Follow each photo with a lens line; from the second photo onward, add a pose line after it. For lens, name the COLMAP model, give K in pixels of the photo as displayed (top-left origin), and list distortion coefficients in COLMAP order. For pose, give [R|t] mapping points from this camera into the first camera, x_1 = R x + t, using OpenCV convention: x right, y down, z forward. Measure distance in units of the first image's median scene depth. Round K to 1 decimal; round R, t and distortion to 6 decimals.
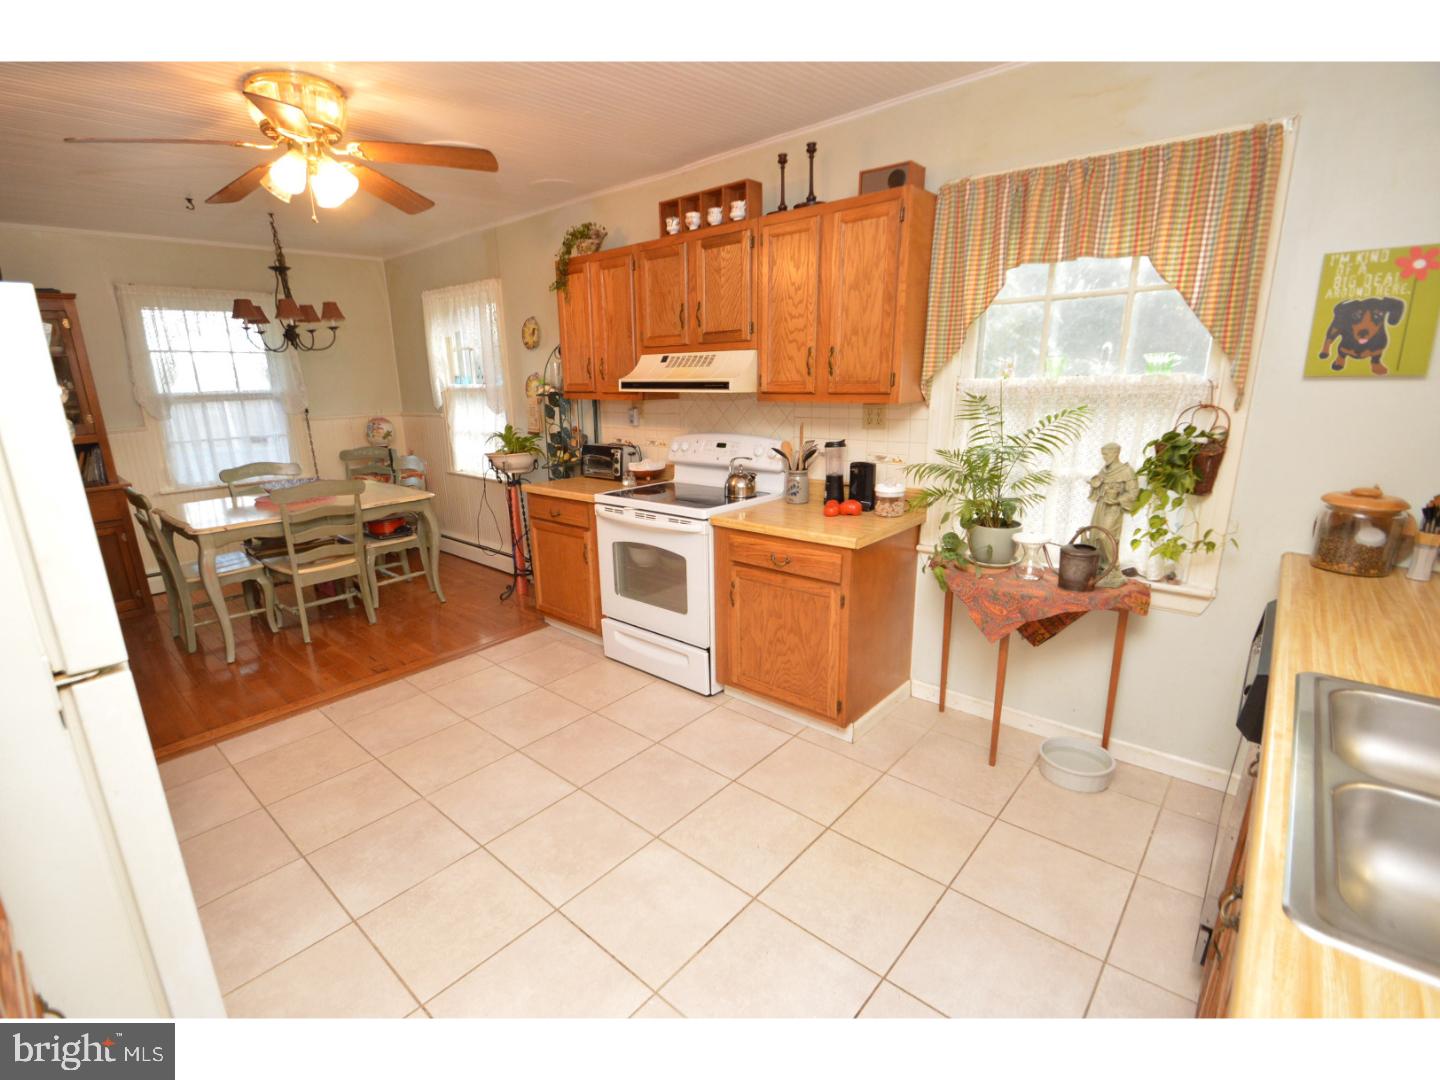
lens RADIAL K [[666.7, 0, 715.9], [0, 666.7, 547.0], [0, 0, 1]] dist [-0.001075, -0.015130]
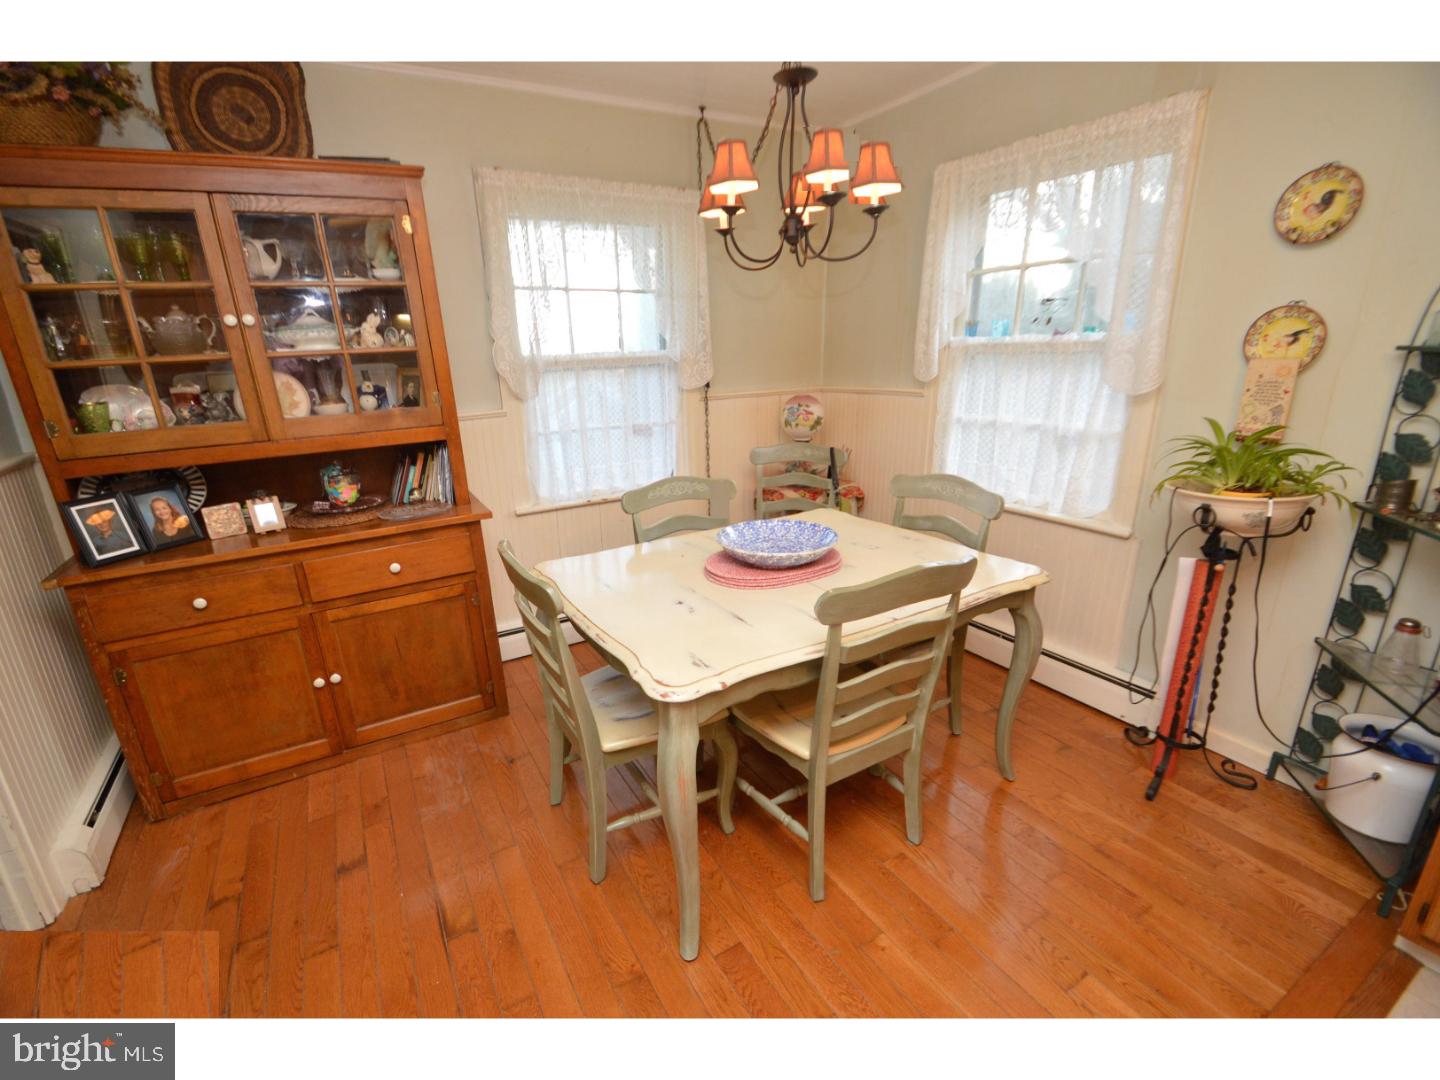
lens RADIAL K [[644.2, 0, 691.0], [0, 644.2, 544.7], [0, 0, 1]] dist [0.000083, 0.000087]
pose [[0.942258, 0.085009, -0.323920, -0.462698], [-0.064065, 0.995138, 0.074802, -0.107323], [0.328704, -0.049731, 0.943123, 0.448700]]
